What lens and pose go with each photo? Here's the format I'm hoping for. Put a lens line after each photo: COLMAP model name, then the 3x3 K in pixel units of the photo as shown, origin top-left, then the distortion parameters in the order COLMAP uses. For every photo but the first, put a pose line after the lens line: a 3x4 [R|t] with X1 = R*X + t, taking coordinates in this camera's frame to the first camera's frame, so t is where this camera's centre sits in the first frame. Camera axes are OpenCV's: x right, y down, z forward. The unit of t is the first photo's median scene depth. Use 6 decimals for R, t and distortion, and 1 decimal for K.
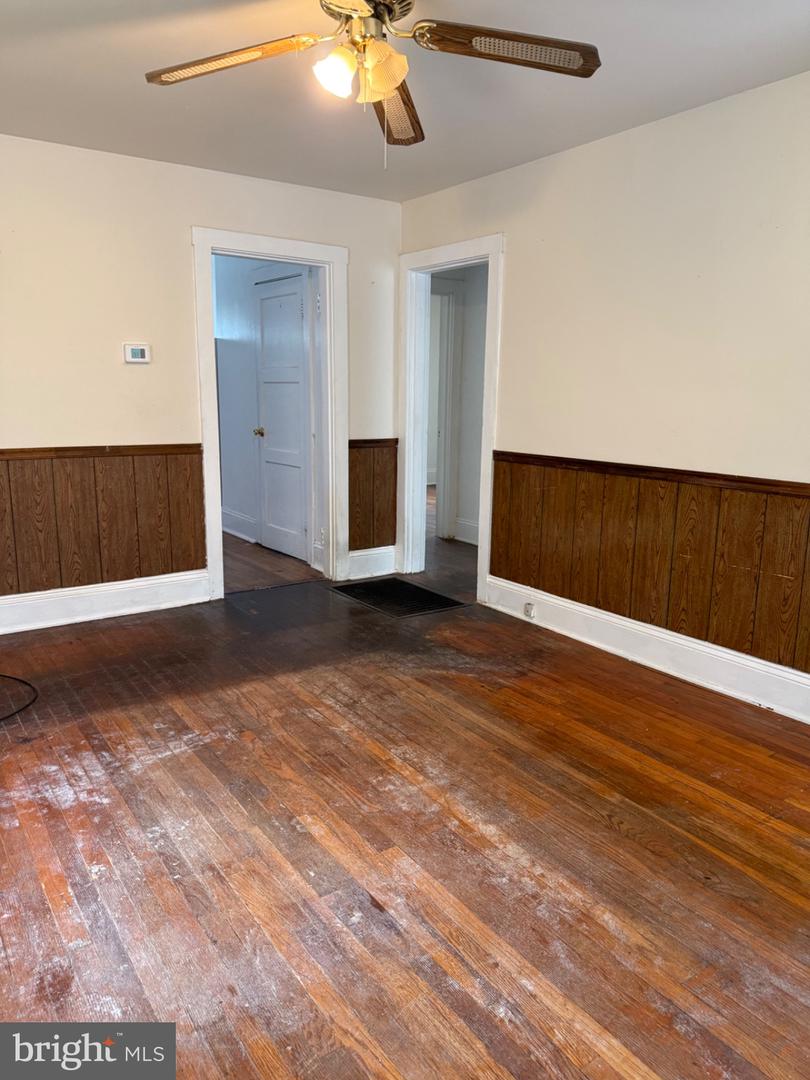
lens RADIAL K [[777.3, 0, 402.7], [0, 777.3, 542.3], [0, 0, 1]] dist [0.103337, -0.115723]
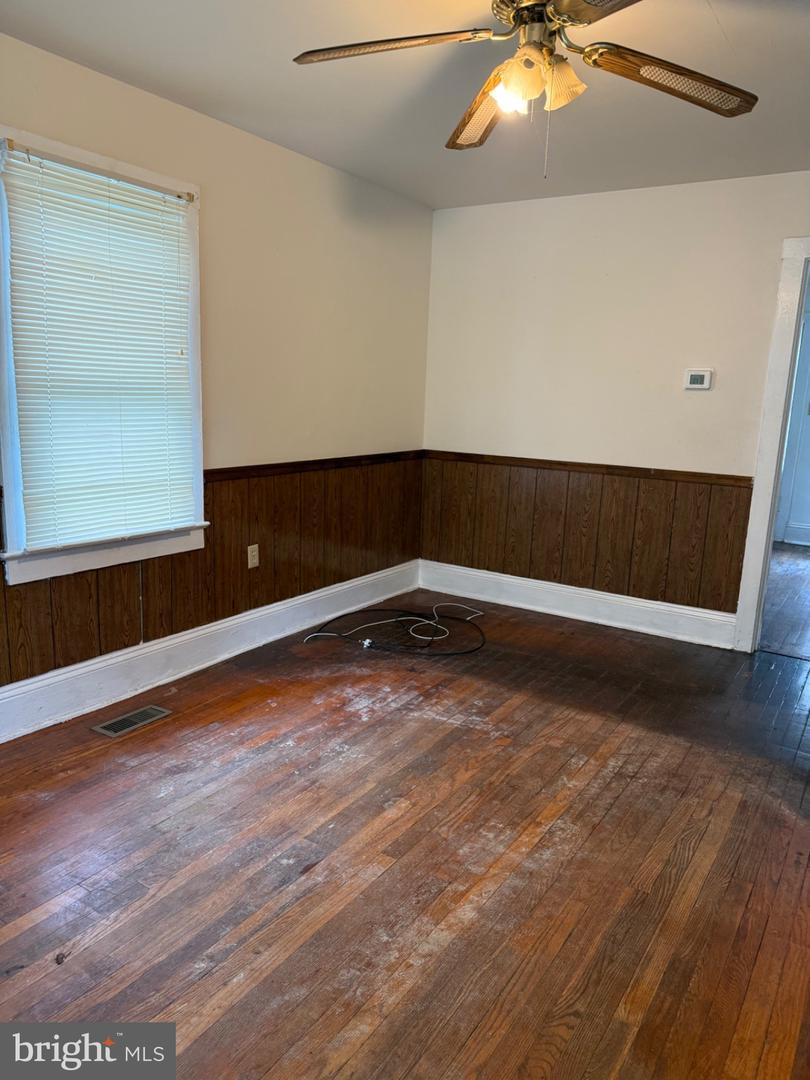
lens RADIAL K [[777.3, 0, 402.7], [0, 777.3, 542.3], [0, 0, 1]] dist [0.103337, -0.115723]
pose [[0.378346, 0.189753, -0.906006, 0.663209], [-0.223381, 0.968553, 0.109570, -0.097674], [0.898307, 0.160929, 0.408836, 0.417191]]
